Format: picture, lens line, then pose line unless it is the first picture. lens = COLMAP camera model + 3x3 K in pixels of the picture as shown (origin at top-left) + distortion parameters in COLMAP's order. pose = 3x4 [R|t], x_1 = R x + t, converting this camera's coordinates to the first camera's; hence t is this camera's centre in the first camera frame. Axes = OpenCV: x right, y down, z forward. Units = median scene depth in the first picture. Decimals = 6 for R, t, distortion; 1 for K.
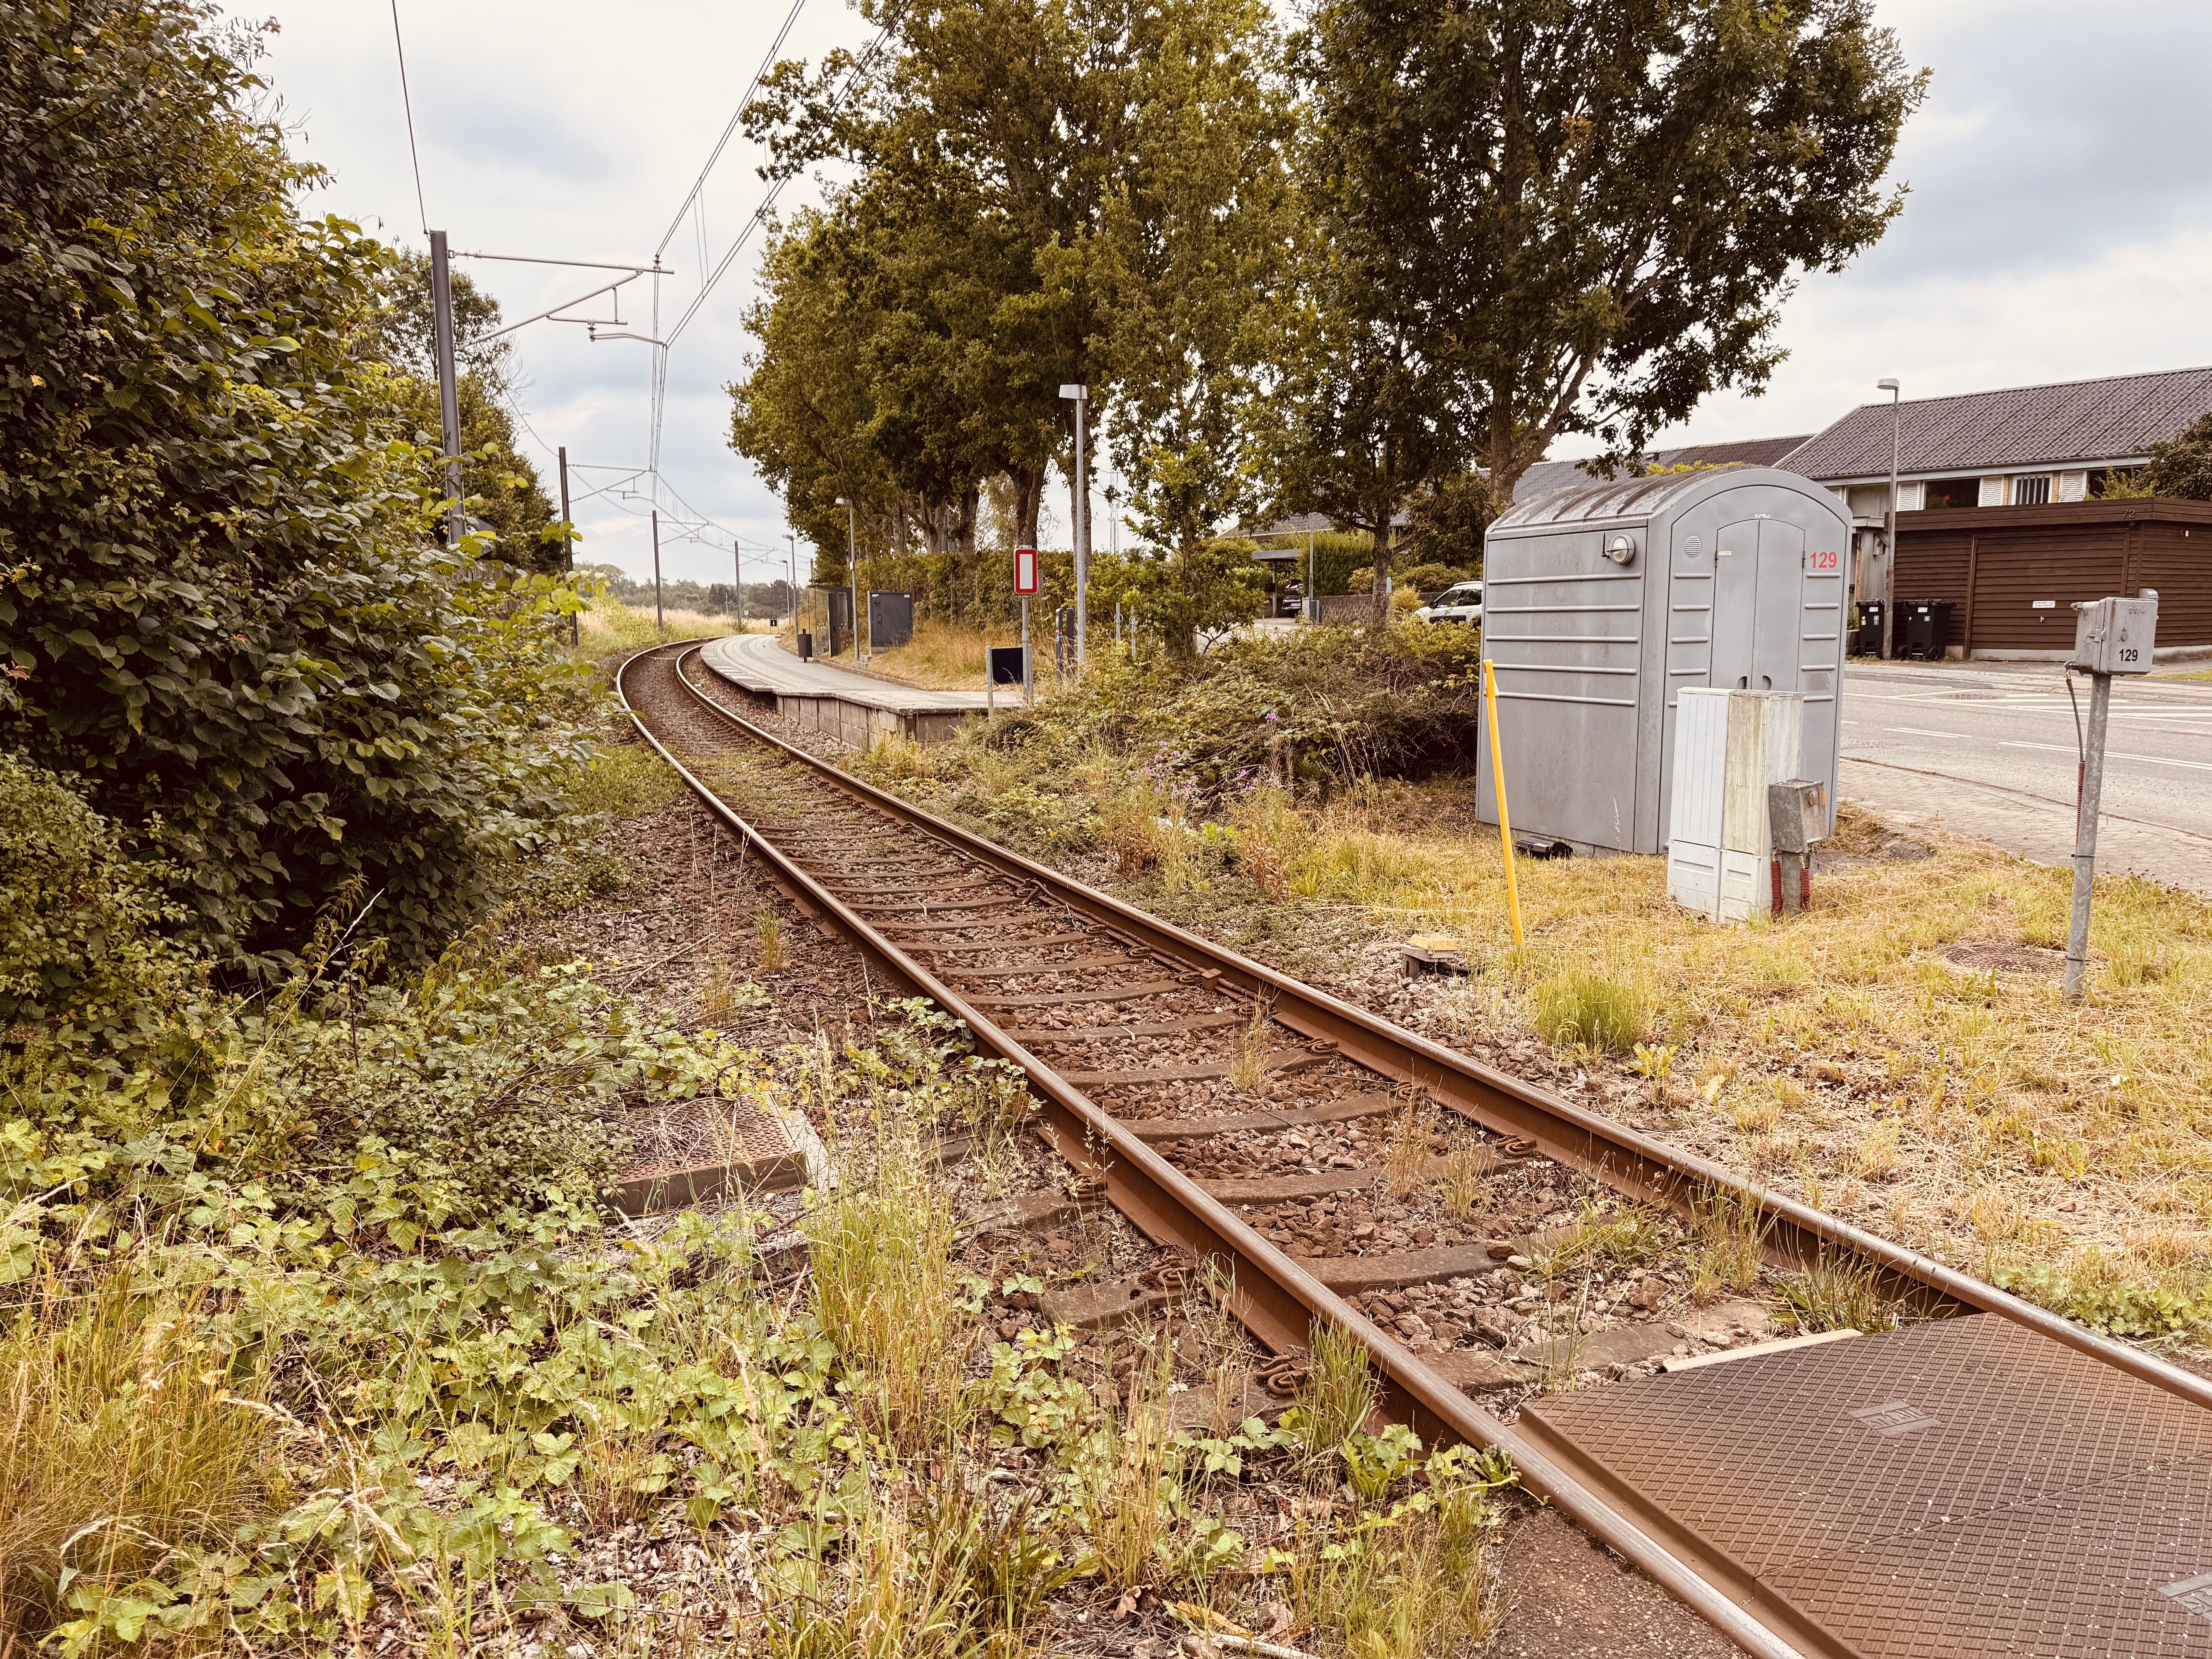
lens RADIAL K [[1537.2, 0, 1106.0], [0, 1537.2, 829.5], [0, 0, 1]] dist [0.183533, -0.413121]
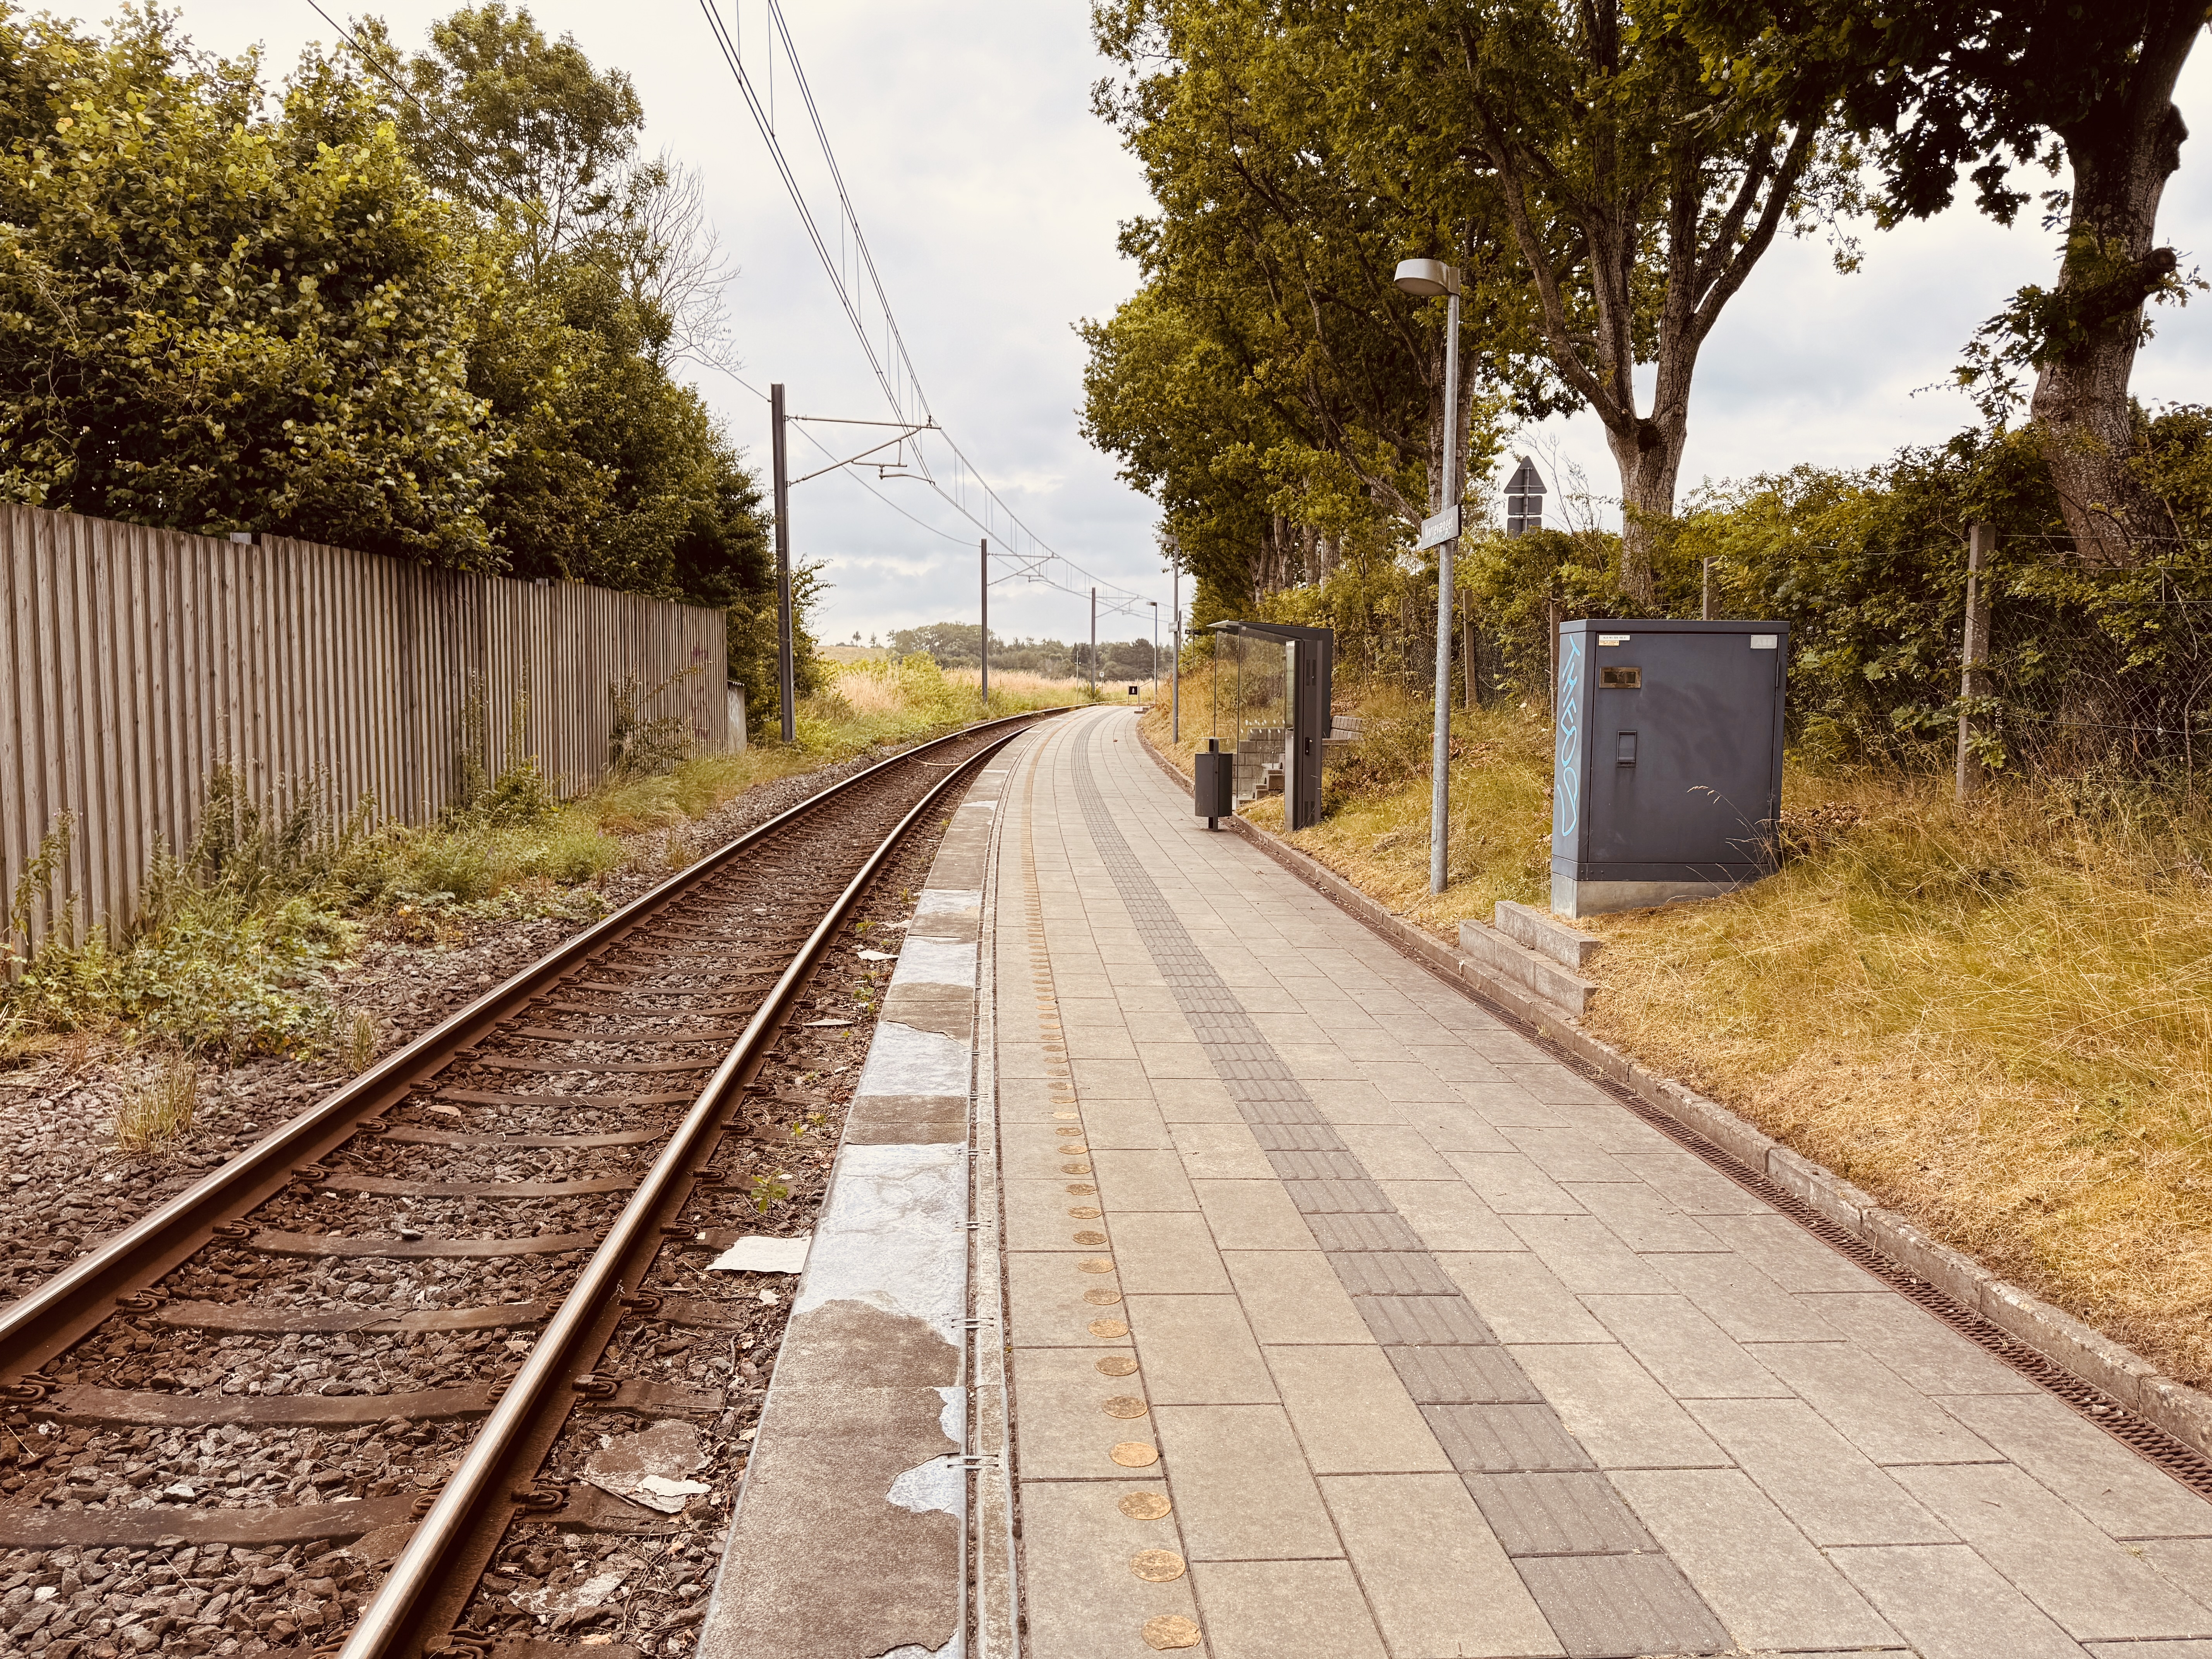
lens RADIAL K [[1537.2, 0, 1106.0], [0, 1537.2, 829.5], [0, 0, 1]] dist [0.183533, -0.413121]
pose [[0.974379, 0.030698, -0.222807, -0.100026], [-0.038944, 0.998706, -0.032709, -0.069146], [0.221515, 0.040548, 0.974314, 0.465743]]
